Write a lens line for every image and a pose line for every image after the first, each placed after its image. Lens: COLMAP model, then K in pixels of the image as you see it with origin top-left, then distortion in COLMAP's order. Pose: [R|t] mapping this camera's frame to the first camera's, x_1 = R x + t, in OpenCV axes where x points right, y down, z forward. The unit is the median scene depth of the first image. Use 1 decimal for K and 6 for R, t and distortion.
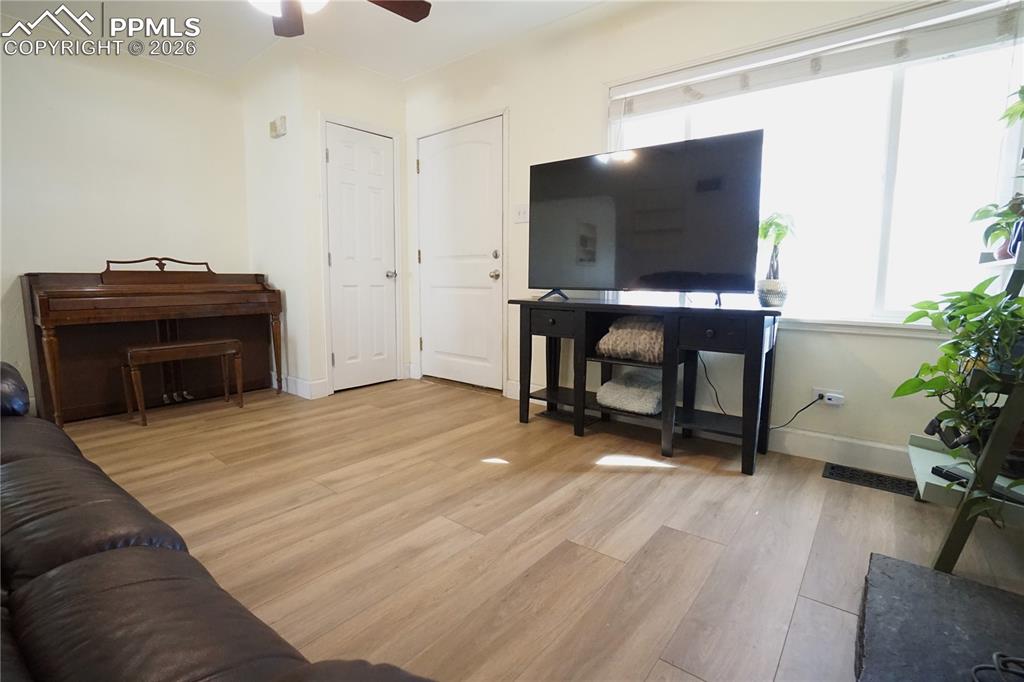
lens RADIAL K [[472.1, 0, 507.8], [0, 472.1, 338.7], [0, 0, 1]] dist [-0.065403, 0.022574]
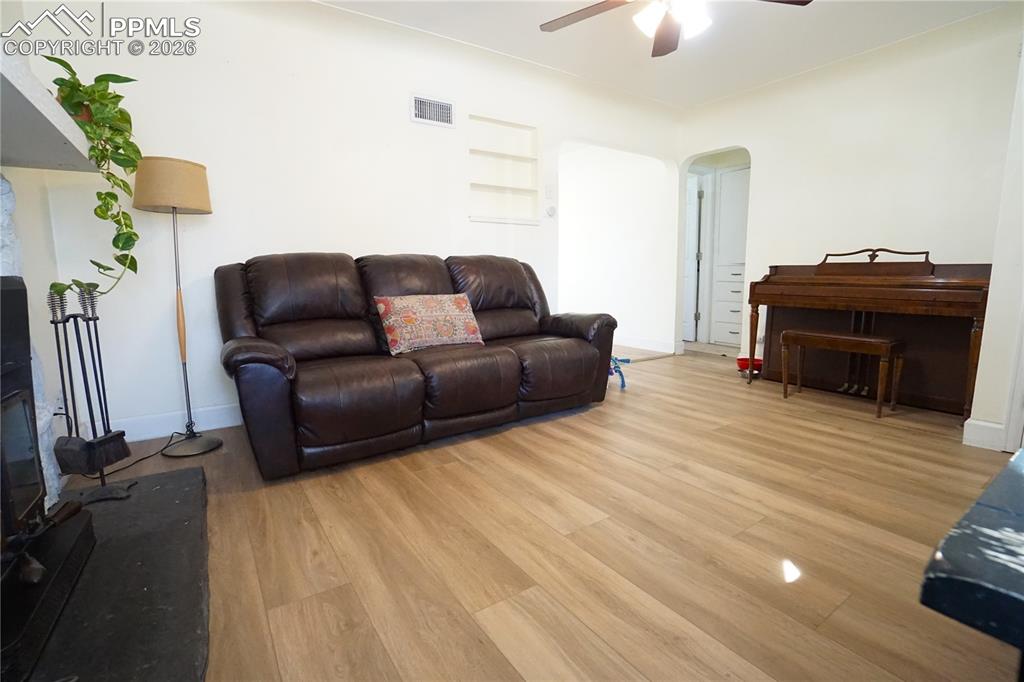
lens RADIAL K [[472.1, 0, 507.8], [0, 472.1, 338.7], [0, 0, 1]] dist [-0.065403, 0.022574]
pose [[-0.299309, 0.136656, -0.944319, 0.607222], [-0.109907, 0.978165, 0.176390, -0.103111], [0.947805, 0.156583, -0.277754, 0.771822]]
